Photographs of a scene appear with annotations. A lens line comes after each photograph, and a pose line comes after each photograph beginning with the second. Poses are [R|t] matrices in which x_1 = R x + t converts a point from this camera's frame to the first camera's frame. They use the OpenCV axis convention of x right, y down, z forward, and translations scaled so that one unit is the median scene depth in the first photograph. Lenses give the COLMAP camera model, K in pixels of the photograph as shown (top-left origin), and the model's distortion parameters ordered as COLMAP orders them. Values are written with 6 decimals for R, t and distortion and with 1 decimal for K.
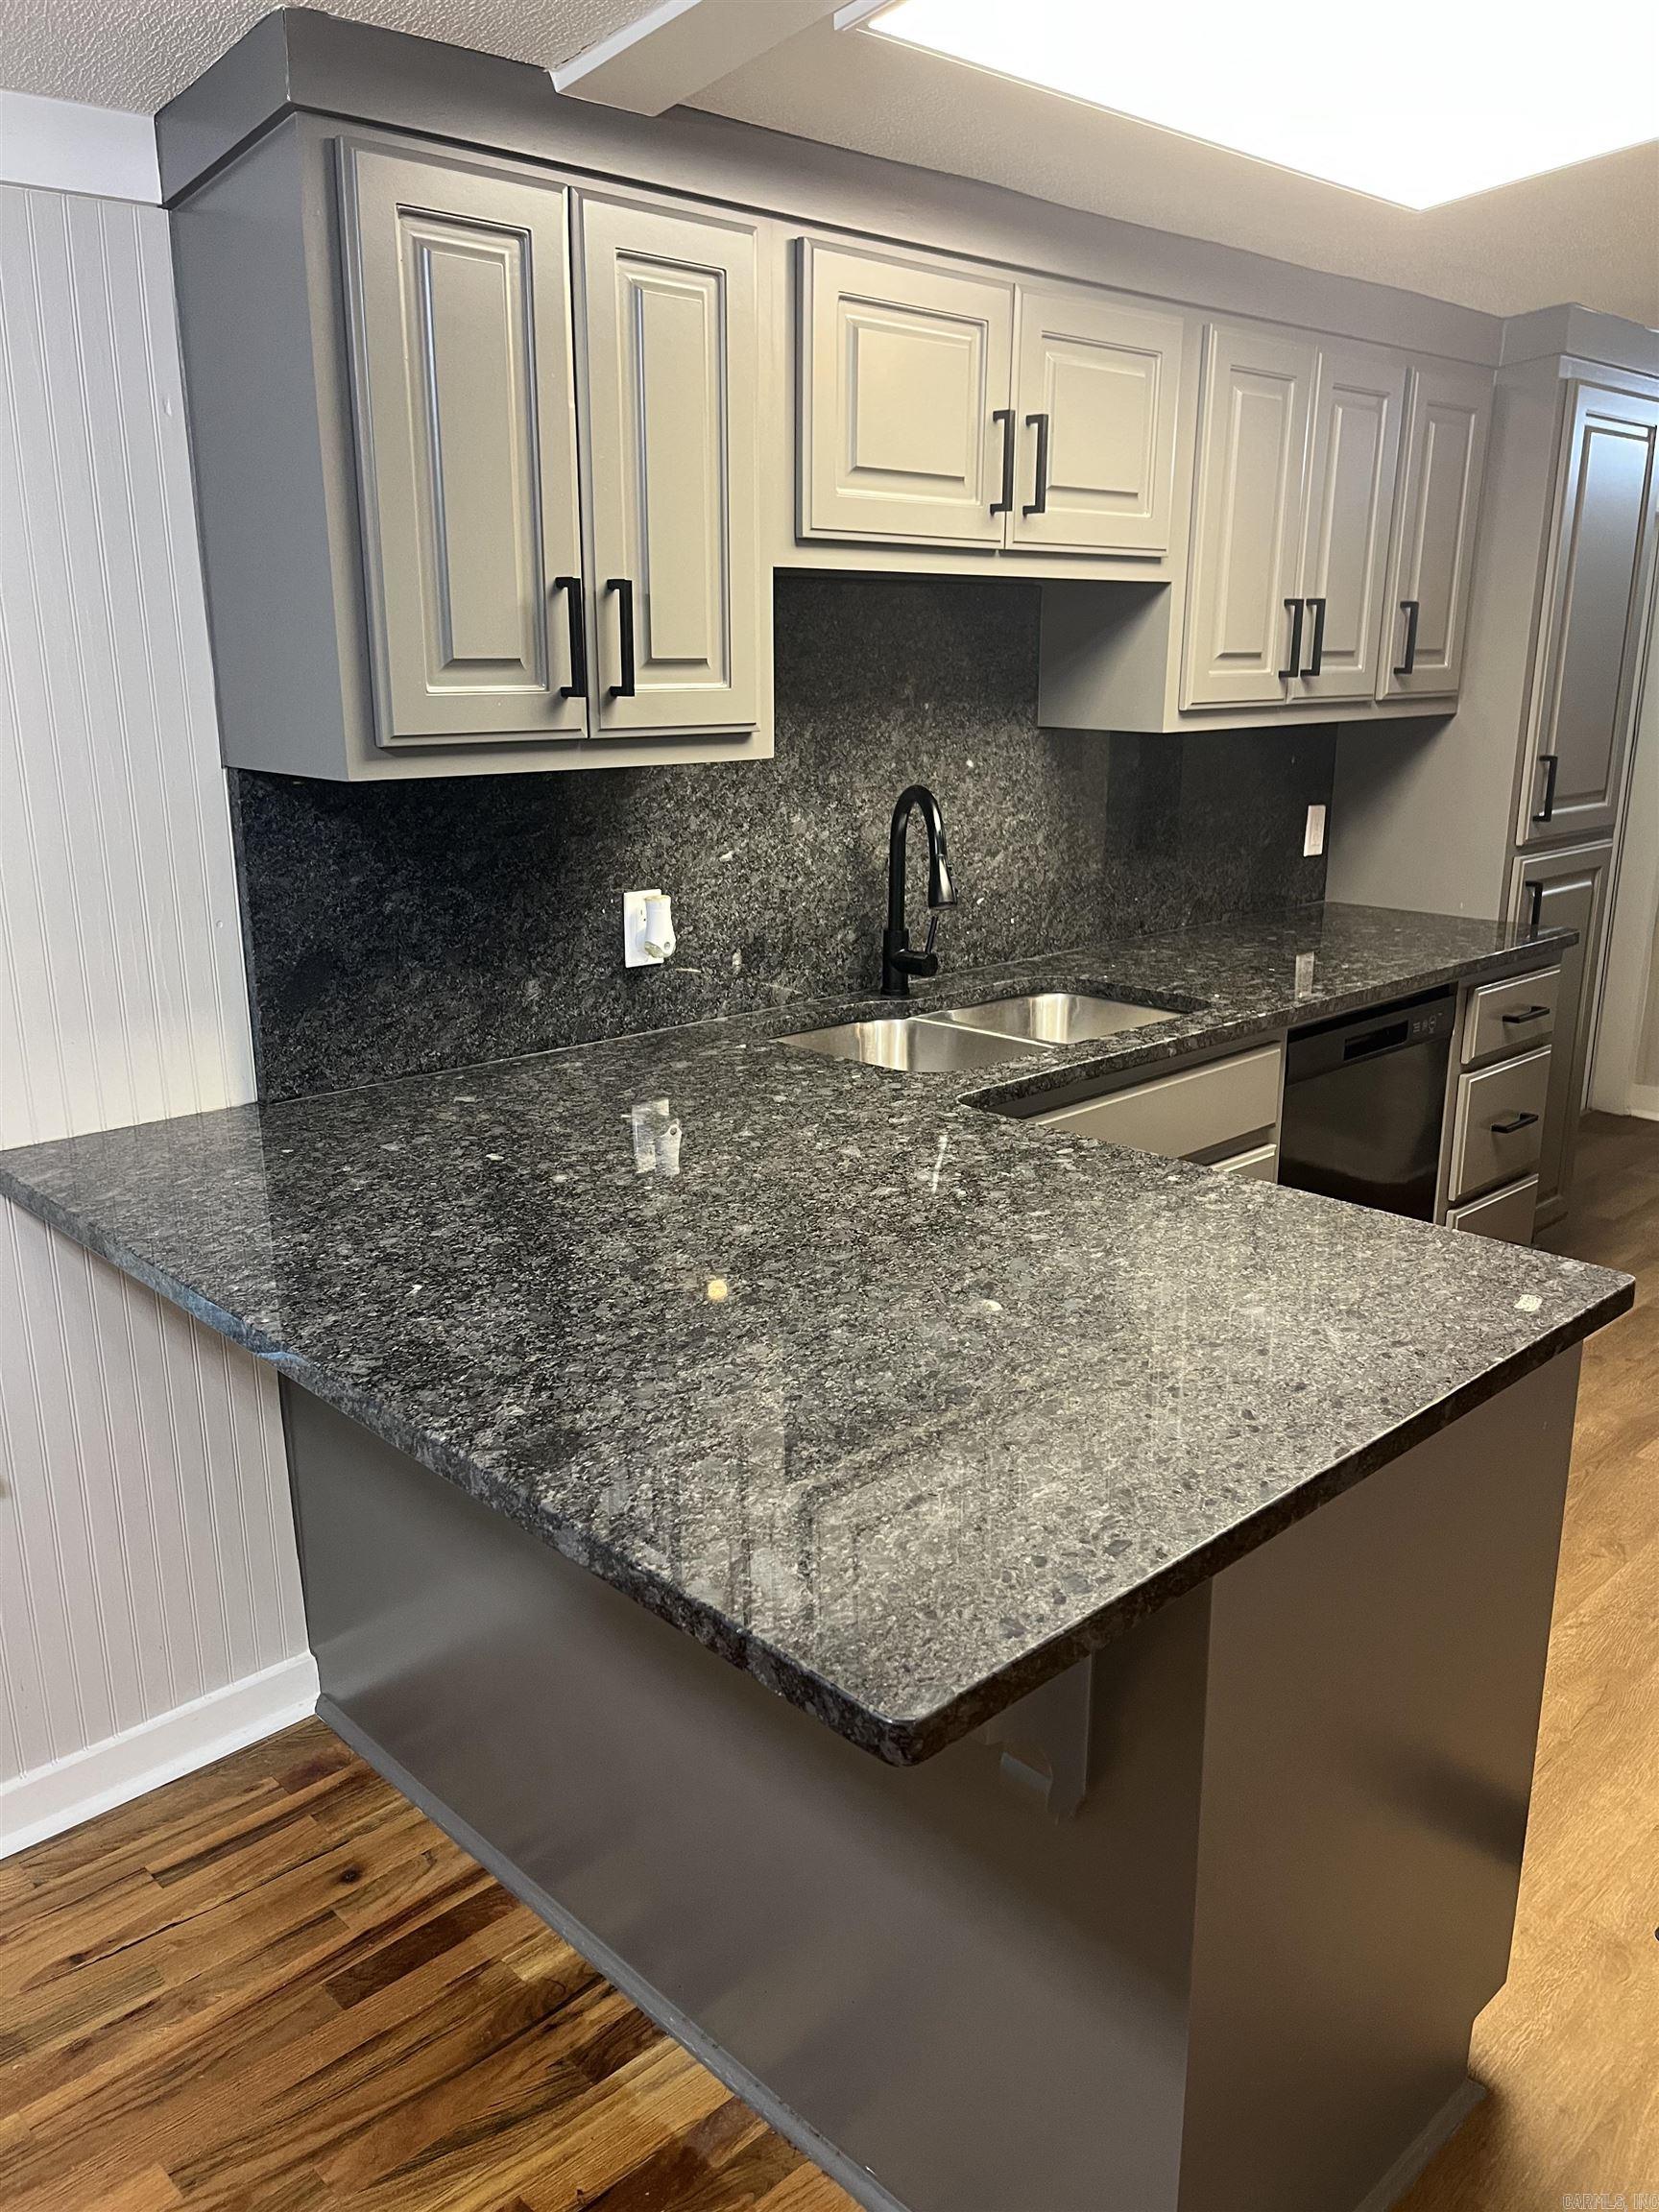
lens RADIAL K [[1677.8, 0, 828.0], [0, 1677.8, 1119.1], [0, 0, 1]] dist [0.007914, -0.007930]
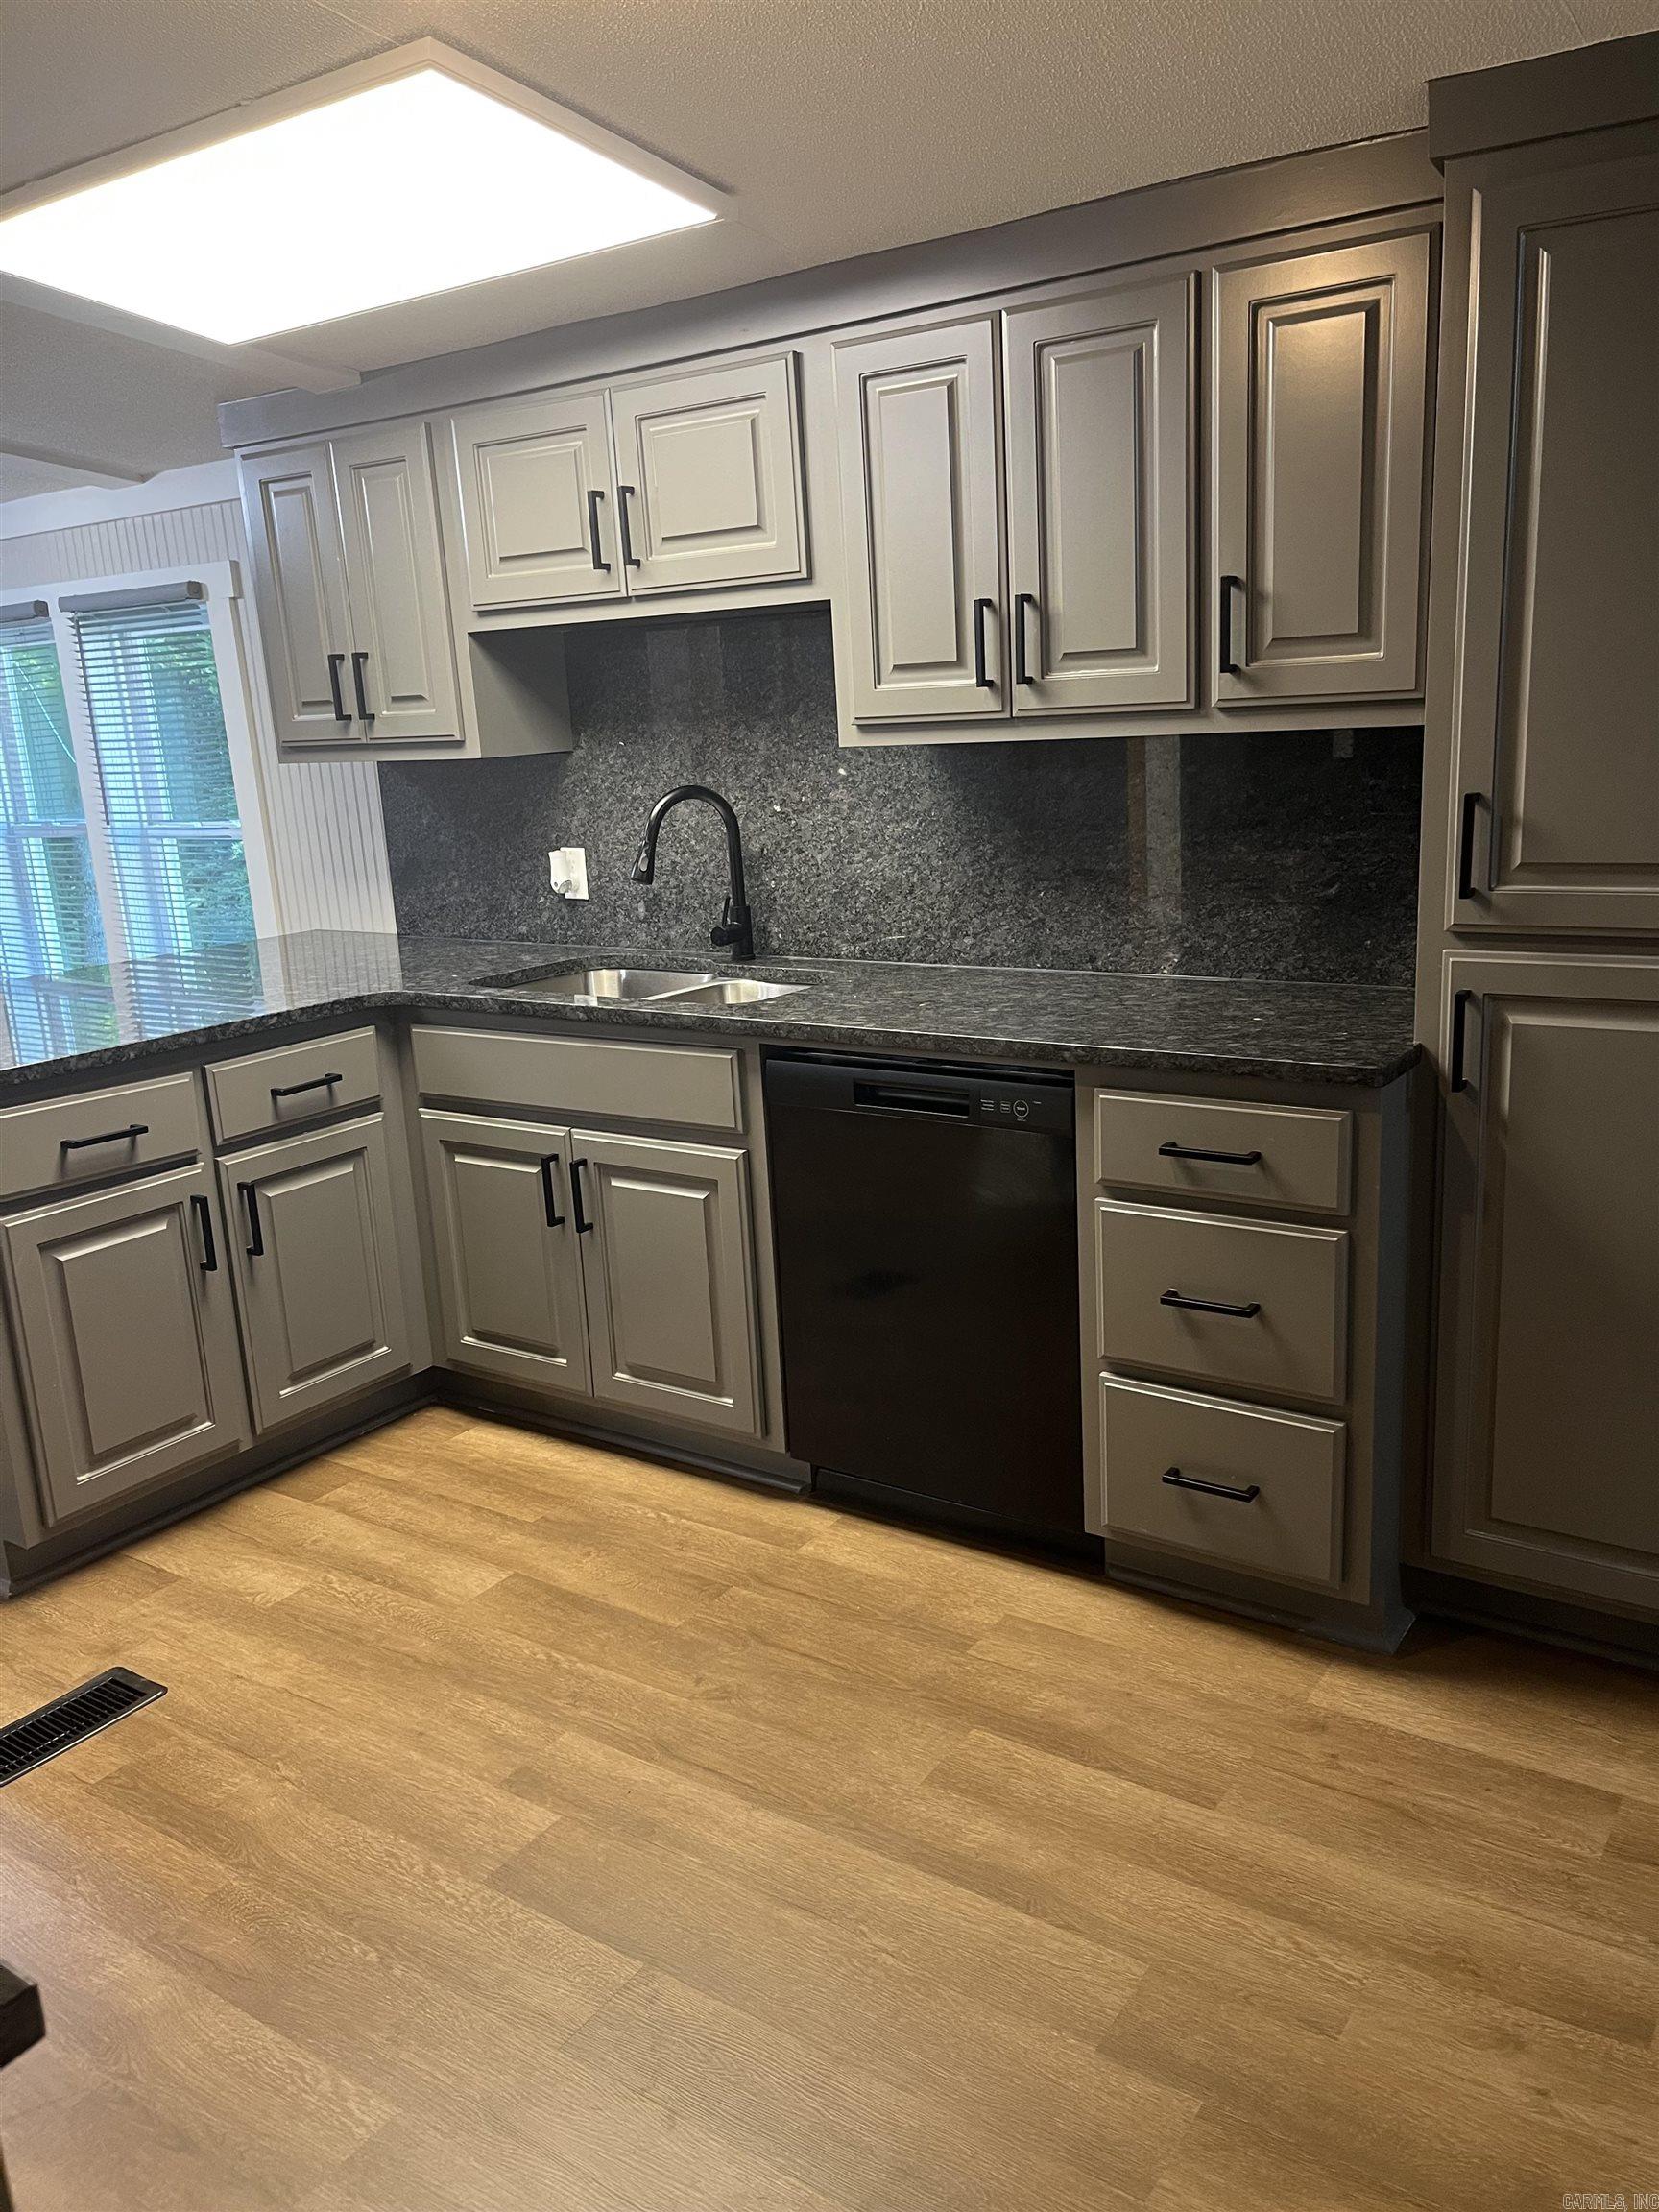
lens RADIAL K [[1677.8, 0, 832.2], [0, 1677.8, 1102.4], [0, 0, 1]] dist [0.007914, -0.007930]
pose [[0.218819, 0.217230, -0.951278, 1.226160], [-0.221025, 0.960599, 0.168517, -0.194664], [0.950403, 0.173381, 0.258210, 0.775798]]
